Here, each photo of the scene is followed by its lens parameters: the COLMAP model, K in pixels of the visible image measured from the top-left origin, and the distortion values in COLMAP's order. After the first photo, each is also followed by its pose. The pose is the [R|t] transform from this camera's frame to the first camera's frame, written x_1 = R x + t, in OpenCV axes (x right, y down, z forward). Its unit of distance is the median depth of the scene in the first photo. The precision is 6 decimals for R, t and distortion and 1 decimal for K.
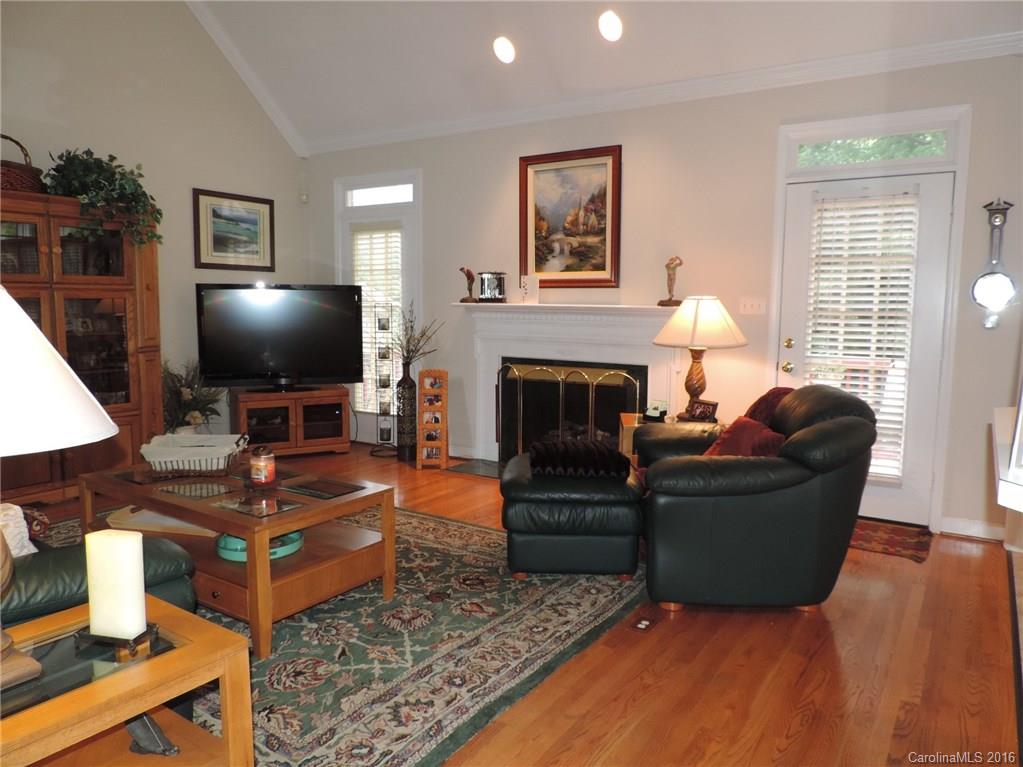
lens RADIAL K [[742.5, 0, 510.6], [0, 742.5, 382.5], [0, 0, 1]] dist [0.002033, 0.001580]
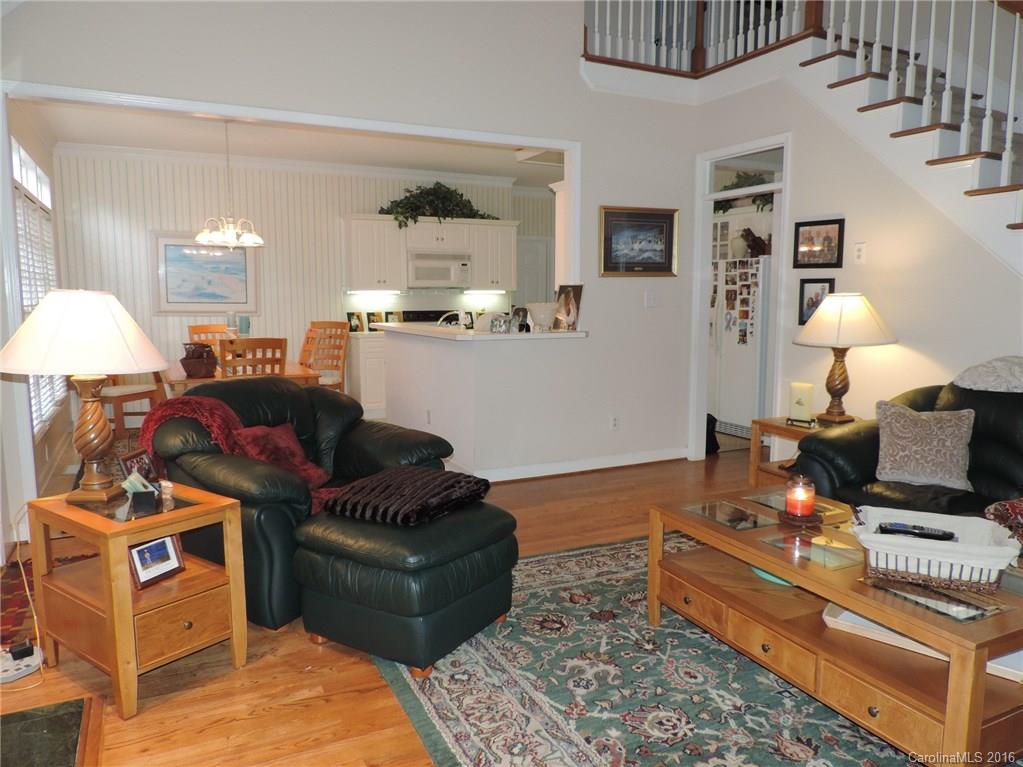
lens RADIAL K [[742.5, 0, 512.6], [0, 742.5, 383.6], [0, 0, 1]] dist [0.002033, 0.001580]
pose [[-0.871294, -0.065413, 0.486382, -0.413445], [0.045677, 0.975966, 0.213082, -0.192360], [-0.488631, 0.207873, -0.847366, 1.697148]]
